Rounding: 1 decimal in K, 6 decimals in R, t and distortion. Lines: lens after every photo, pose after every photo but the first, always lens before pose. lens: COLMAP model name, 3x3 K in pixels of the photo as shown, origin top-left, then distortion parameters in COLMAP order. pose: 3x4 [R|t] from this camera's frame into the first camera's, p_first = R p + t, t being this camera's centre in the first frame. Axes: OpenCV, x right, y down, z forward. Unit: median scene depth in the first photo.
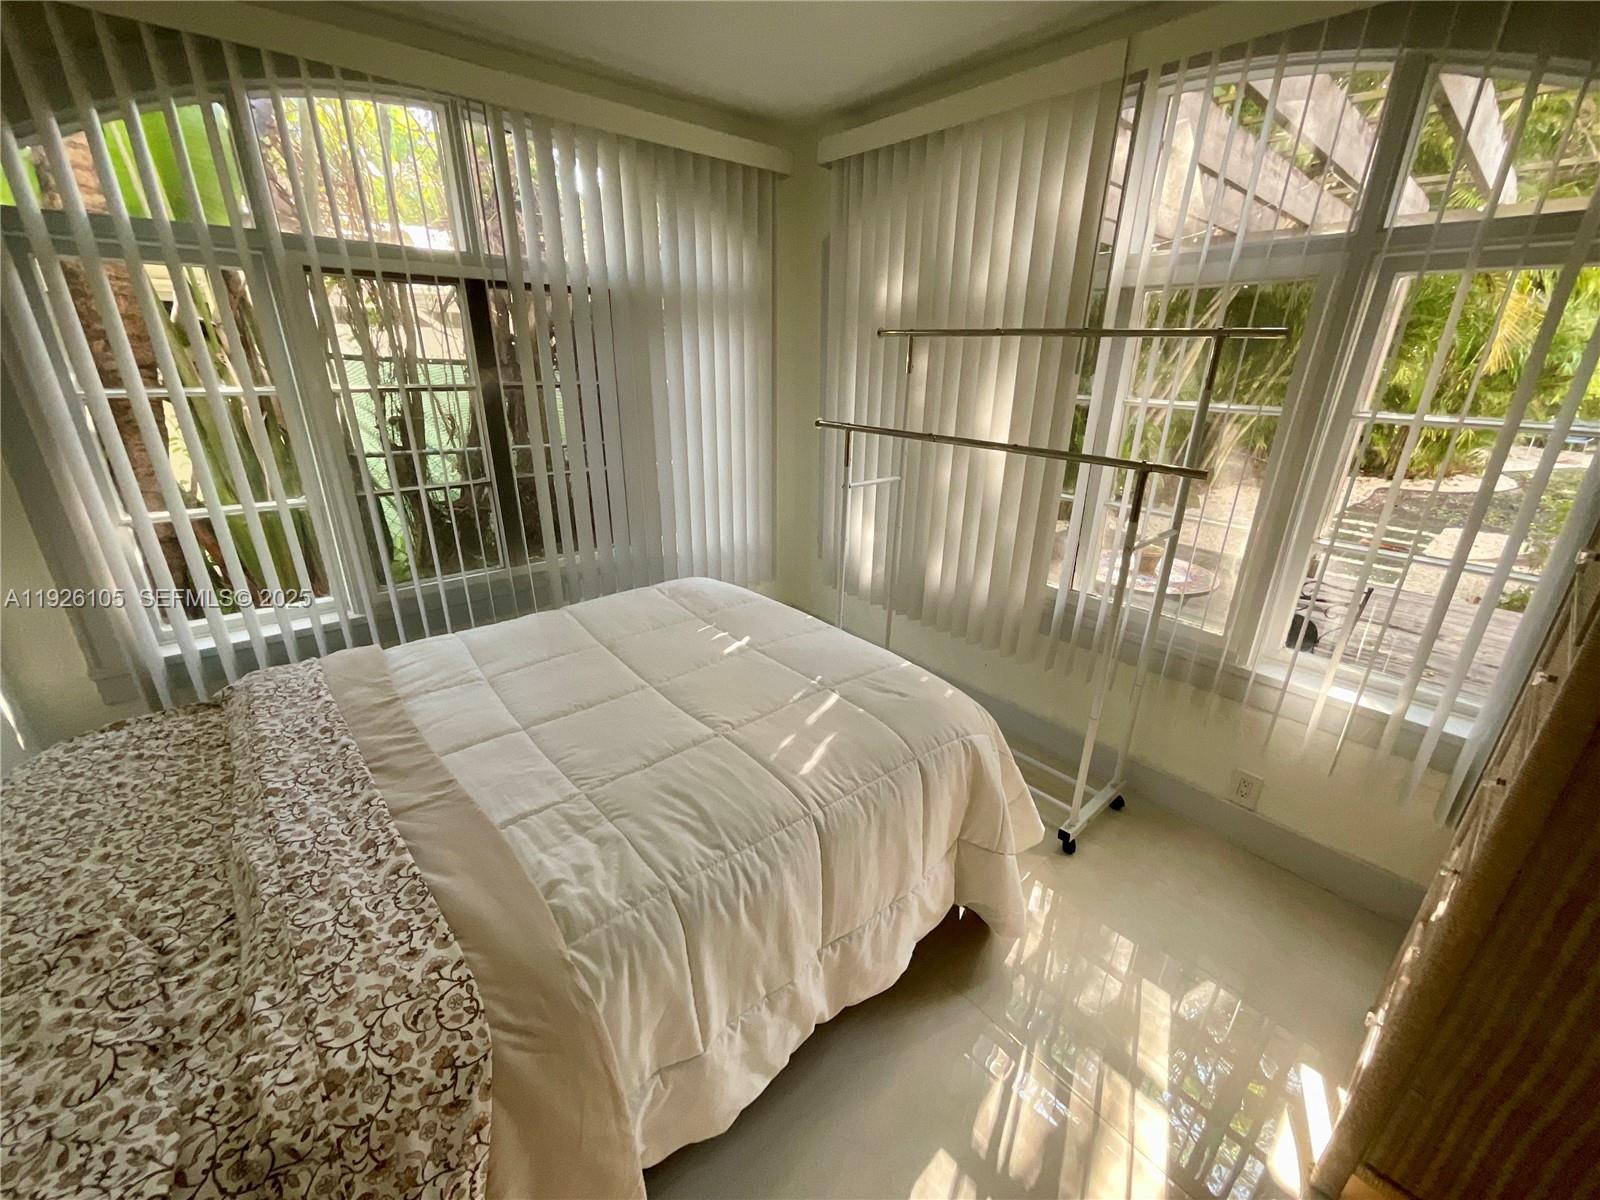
lens RADIAL K [[646.5, 0, 801.3], [0, 646.5, 597.5], [0, 0, 1]] dist [0.000459, -0.000605]
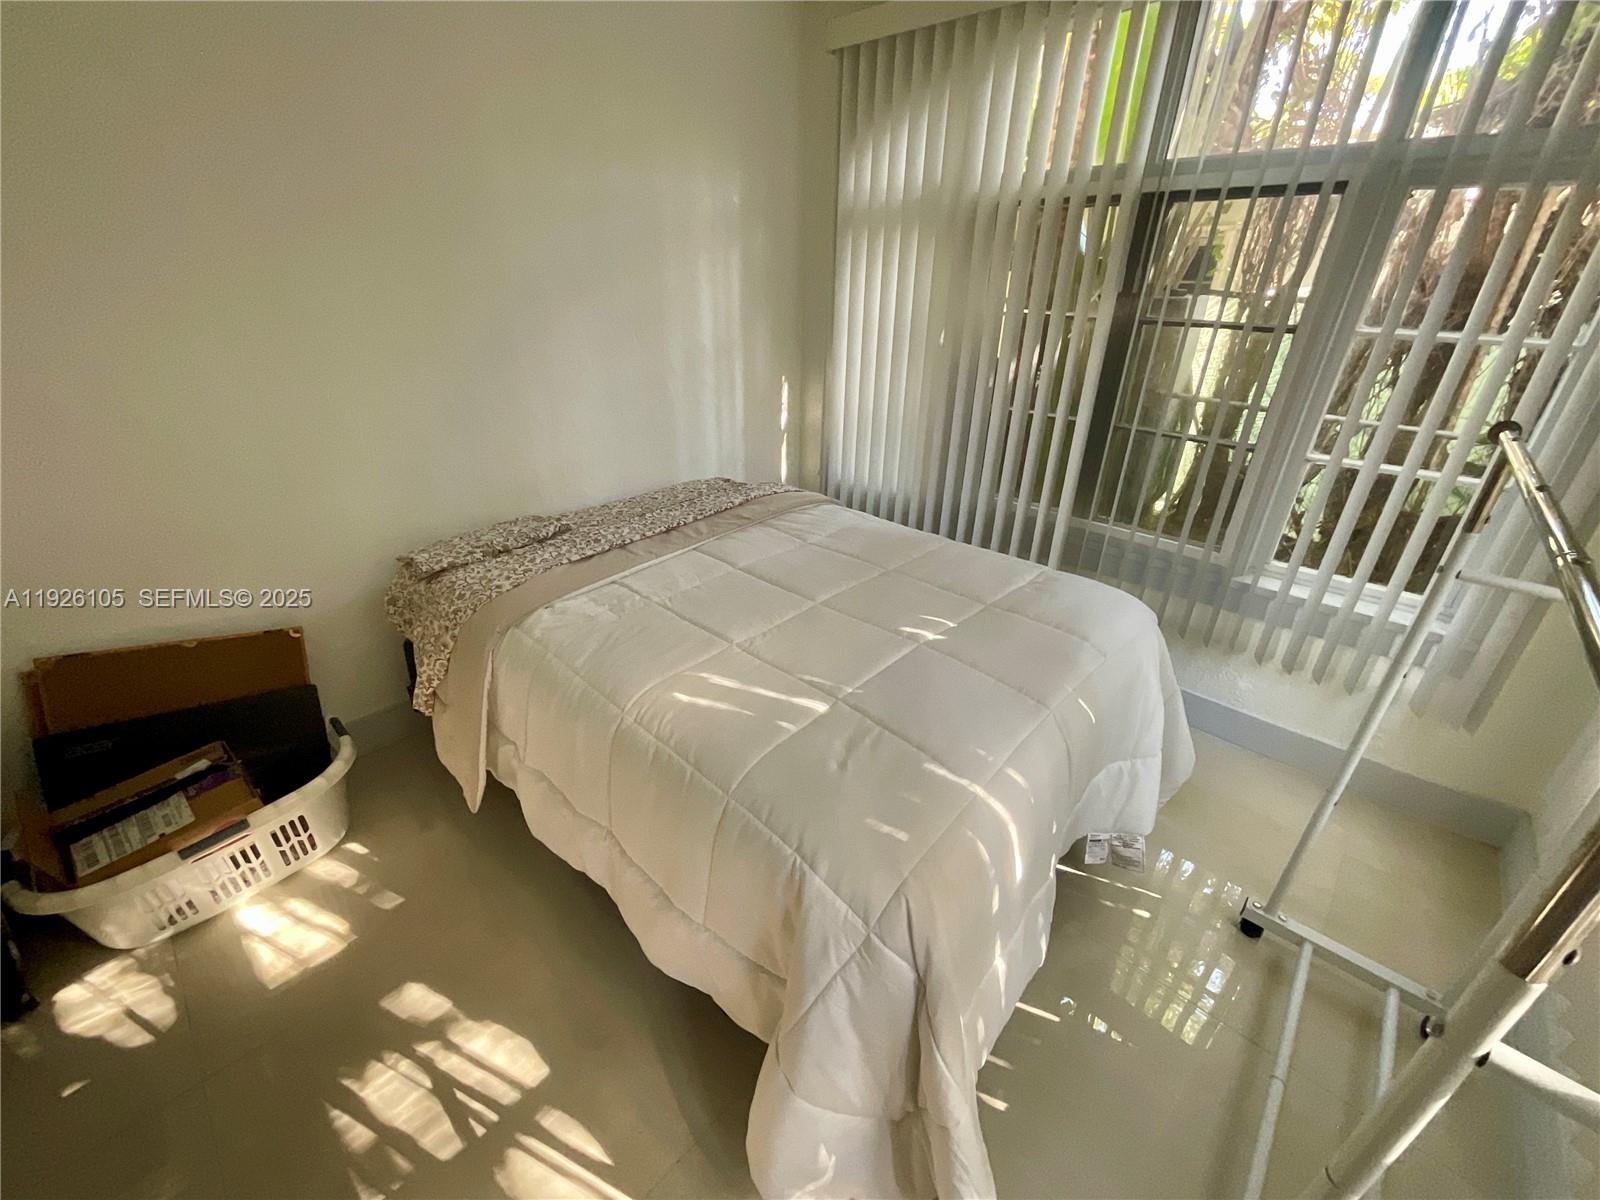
lens RADIAL K [[646.5, 0, 794.6], [0, 646.5, 602.7], [0, 0, 1]] dist [0.000459, -0.000605]
pose [[0.105909, 0.434941, -0.894209, 0.732309], [-0.371658, 0.851407, 0.370103, -0.246968], [0.922309, 0.293143, 0.251820, 0.771521]]
